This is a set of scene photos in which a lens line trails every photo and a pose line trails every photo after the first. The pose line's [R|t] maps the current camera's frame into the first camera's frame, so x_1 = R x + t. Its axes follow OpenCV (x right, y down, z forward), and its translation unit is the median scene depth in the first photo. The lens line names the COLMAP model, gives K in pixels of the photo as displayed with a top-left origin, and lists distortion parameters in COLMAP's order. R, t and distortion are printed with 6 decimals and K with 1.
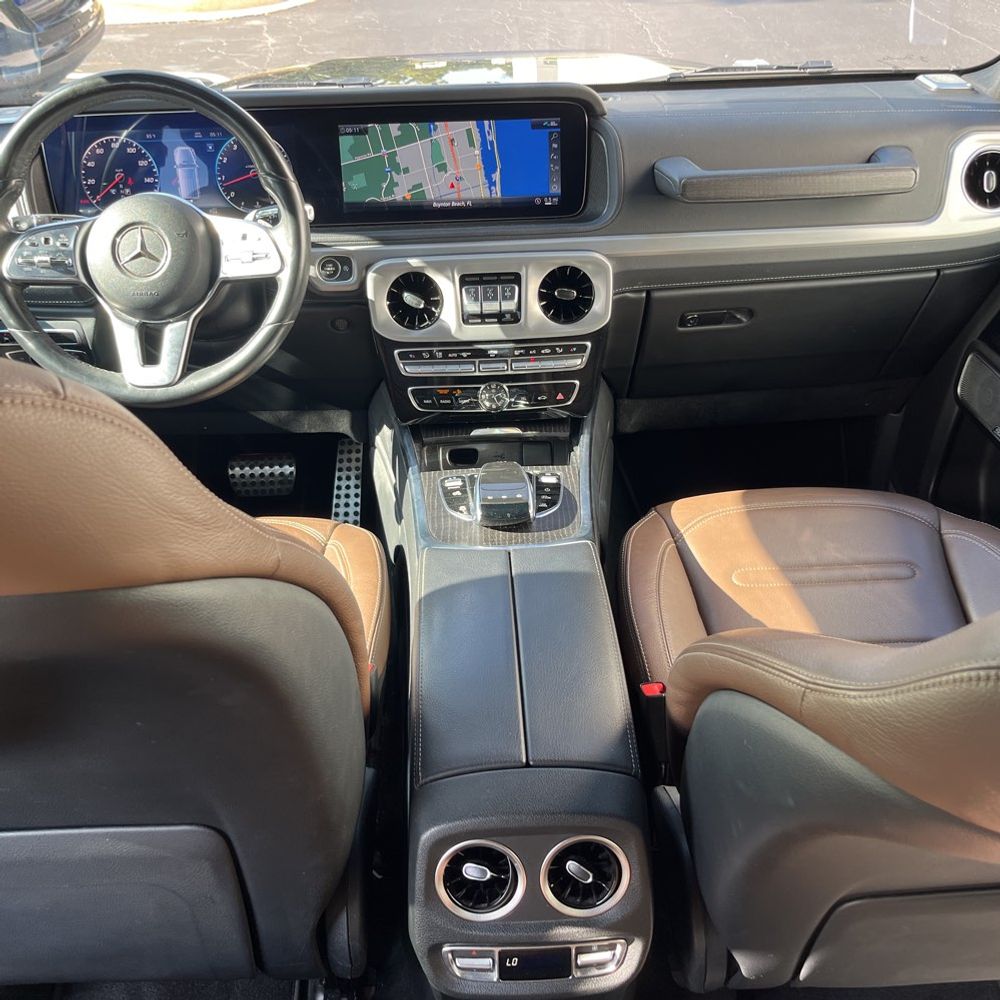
lens RADIAL K [[1012.6, 0, 491.3], [0, 1012.6, 506.3], [0, 0, 1]] dist [0.056974, -0.074829]
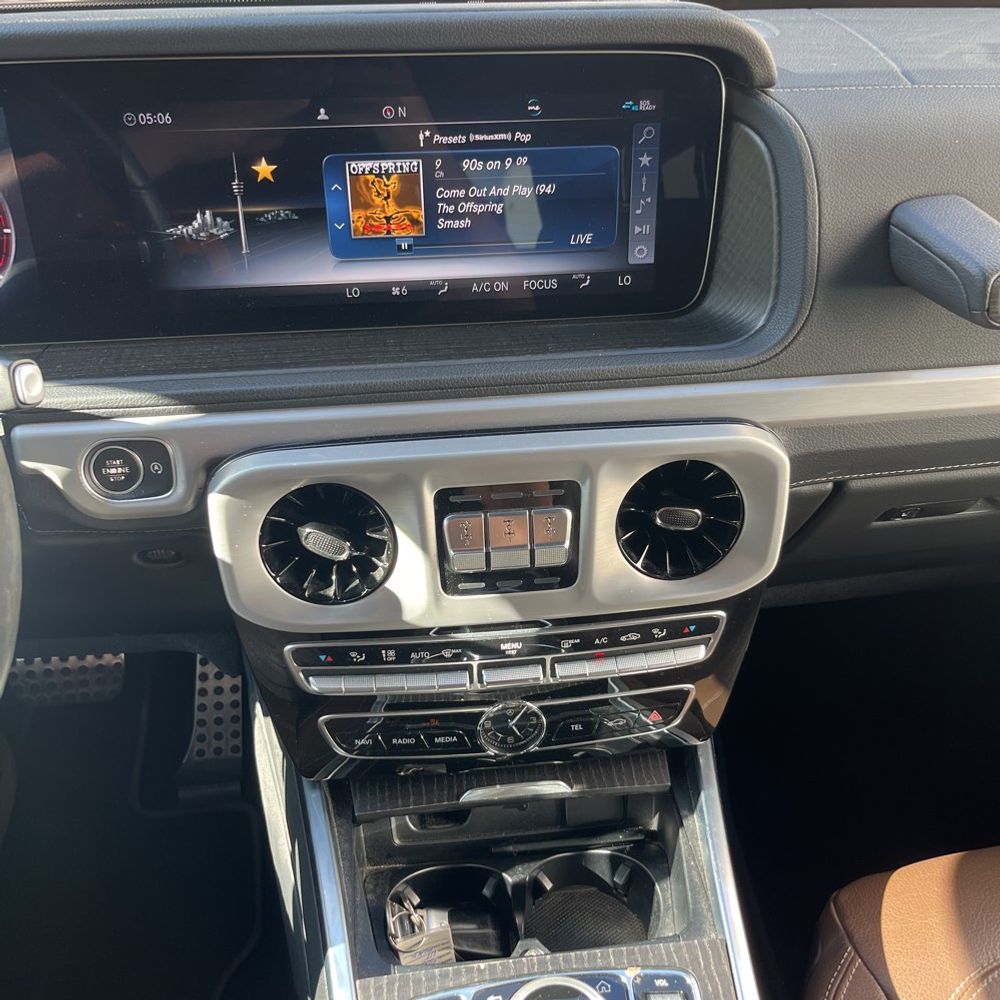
lens RADIAL K [[1012.6, 0, 491.3], [0, 1012.6, 506.3], [0, 0, 1]] dist [0.056974, -0.074829]
pose [[0.996068, -0.026843, 0.084424, -0.042817], [0.016113, 0.991987, 0.125306, -0.267975], [-0.087111, -0.123453, 0.988520, 0.577203]]
